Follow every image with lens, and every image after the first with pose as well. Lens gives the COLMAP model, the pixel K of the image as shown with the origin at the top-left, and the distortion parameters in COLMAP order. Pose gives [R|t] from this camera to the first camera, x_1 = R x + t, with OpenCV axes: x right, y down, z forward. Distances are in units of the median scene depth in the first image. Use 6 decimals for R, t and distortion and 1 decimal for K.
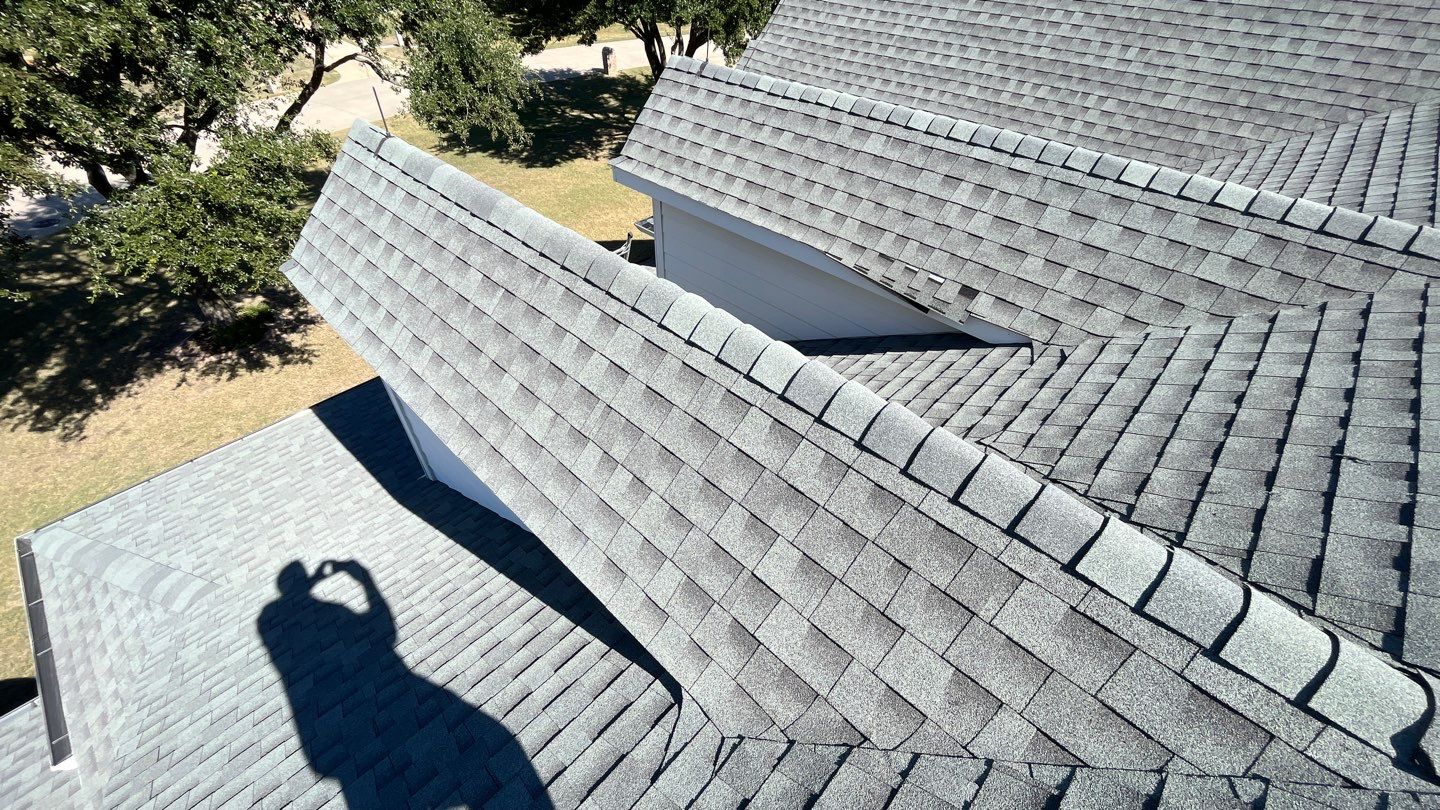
lens RADIAL K [[601.9, 0, 720.0], [0, 601.9, 405.0], [0, 0, 1]] dist [-0.003849, 0.001210]
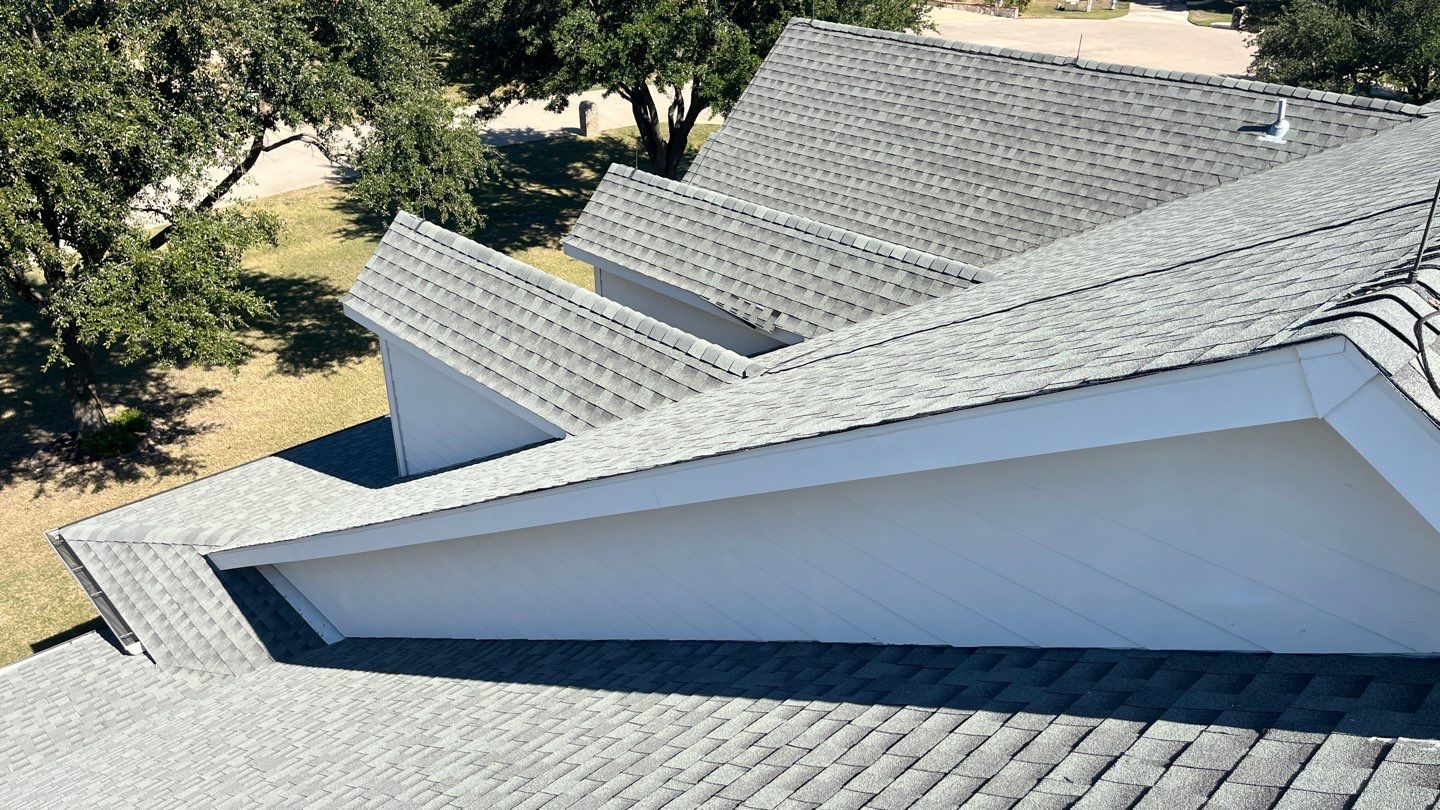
lens RADIAL K [[1115.0, 0, 720.0], [0, 1115.0, 405.0], [0, 0, 1]] dist [0.085856, -0.109233]
pose [[0.998552, 0.008709, -0.053089, 0.268368], [-0.021723, 0.968056, -0.249793, 0.495765], [0.049218, 0.250585, 0.966843, -1.132159]]
